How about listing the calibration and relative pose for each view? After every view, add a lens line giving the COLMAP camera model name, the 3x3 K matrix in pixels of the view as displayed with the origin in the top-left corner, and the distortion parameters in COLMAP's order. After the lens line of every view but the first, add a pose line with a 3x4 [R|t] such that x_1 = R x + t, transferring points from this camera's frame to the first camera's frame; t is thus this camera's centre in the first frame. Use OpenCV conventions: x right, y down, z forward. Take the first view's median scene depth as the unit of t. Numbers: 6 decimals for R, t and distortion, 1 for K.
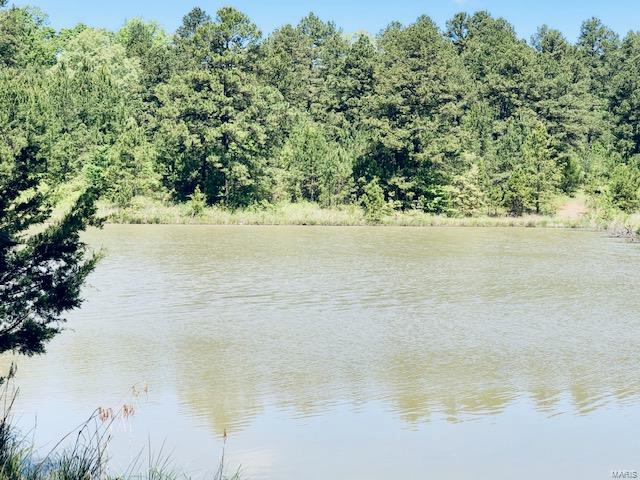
lens RADIAL K [[1362.6, 0, 320.0], [0, 1362.6, 240.0], [0, 0, 1]] dist [-0.032087, 1.764877]
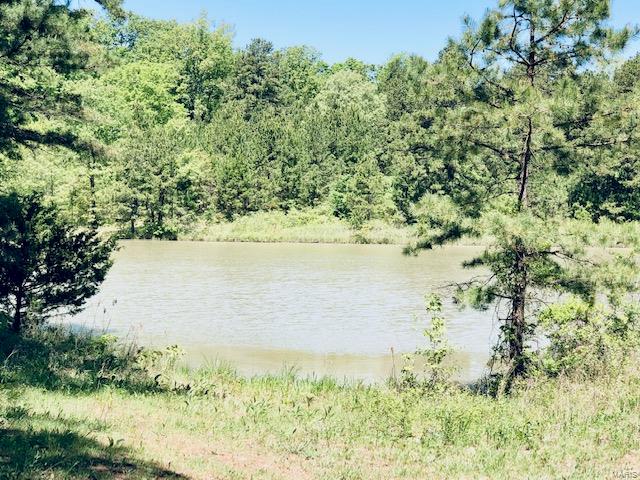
lens RADIAL K [[1362.6, 0, 320.0], [0, 1362.6, 240.0], [0, 0, 1]] dist [-0.032087, 1.764877]
pose [[0.977252, 0.006570, -0.211978, 0.063177], [-0.009436, 0.999877, -0.012512, -0.000089], [0.211870, 0.014228, 0.977194, -0.121379]]
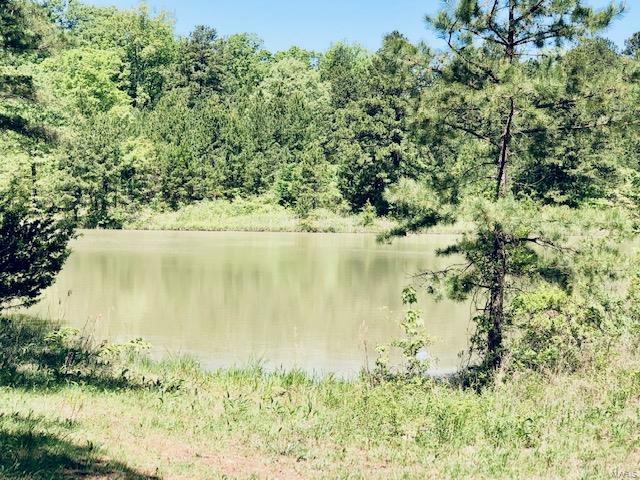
lens RADIAL K [[1362.6, 0, 320.0], [0, 1362.6, 240.0], [0, 0, 1]] dist [-0.032087, 1.764877]
pose [[0.985605, 0.005917, -0.168960, 0.057606], [-0.006837, 0.999965, -0.004862, 0.000094], [0.168925, 0.005947, 0.985611, -0.114465]]
